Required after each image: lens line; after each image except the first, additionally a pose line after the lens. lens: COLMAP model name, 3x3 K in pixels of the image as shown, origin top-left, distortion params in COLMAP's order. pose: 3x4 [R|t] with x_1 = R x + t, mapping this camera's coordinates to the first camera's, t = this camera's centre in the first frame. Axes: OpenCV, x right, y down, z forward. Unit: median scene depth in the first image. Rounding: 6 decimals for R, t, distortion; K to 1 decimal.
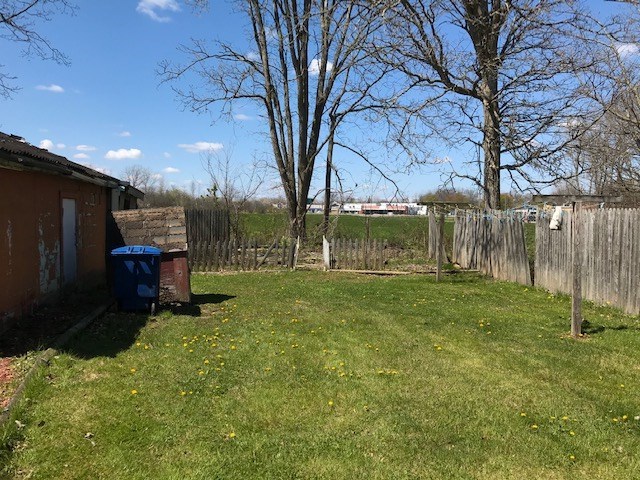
lens RADIAL K [[526.6, 0, 329.4], [0, 526.6, 241.7], [0, 0, 1]] dist [0.026058, -0.025820]
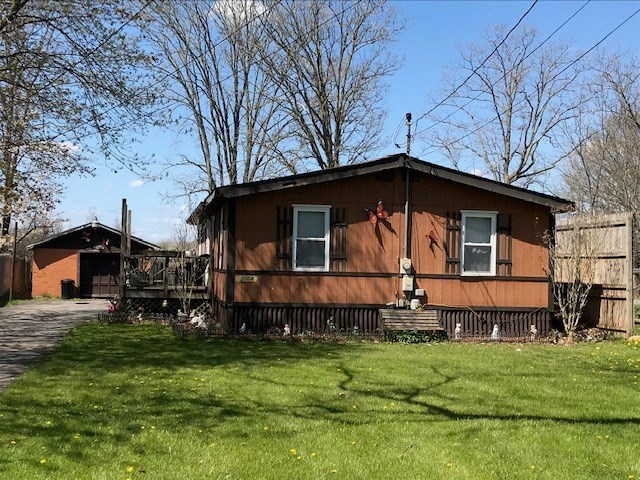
lens RADIAL K [[922.0, 0, 321.2], [0, 922.0, 234.2], [0, 0, 1]] dist [0.107154, 0.000000]
pose [[0.998951, 0.005913, 0.045416, 0.170855], [-0.001885, 0.996098, -0.088235, 0.188258], [-0.045761, 0.088056, 0.995064, -3.375942]]
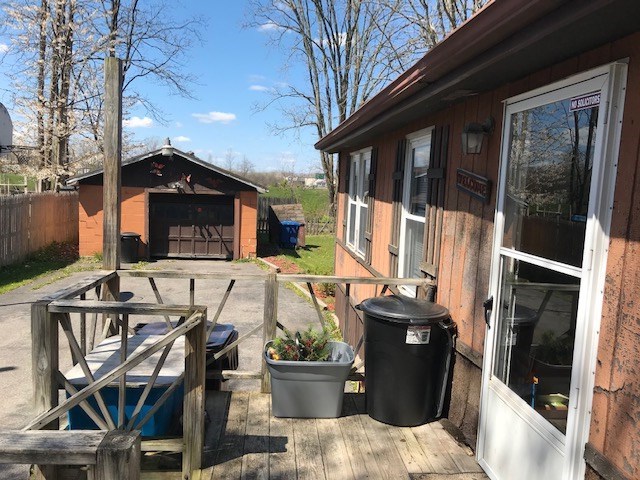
lens RADIAL K [[526.6, 0, 338.4], [0, 526.6, 240.1], [0, 0, 1]] dist [0.026058, -0.025820]
pose [[0.999464, 0.032464, 0.004253, -0.114317], [-0.032629, 0.998338, 0.047494, -0.021436], [-0.002704, -0.047607, 0.998862, -1.053633]]
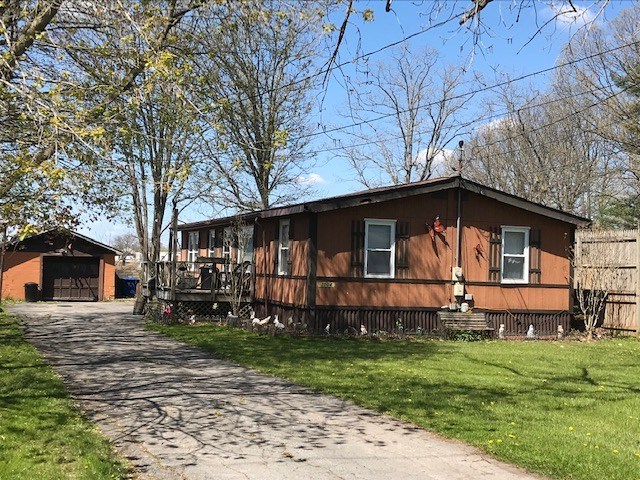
lens RADIAL K [[922.0, 0, 319.1], [0, 922.0, 246.2], [0, 0, 1]] dist [0.107154, 0.000000]
pose [[0.975913, 0.017329, 0.217471, -0.354292], [-0.000262, 0.996933, -0.078262, 0.190457], [-0.218160, 0.076320, 0.972924, -3.535417]]
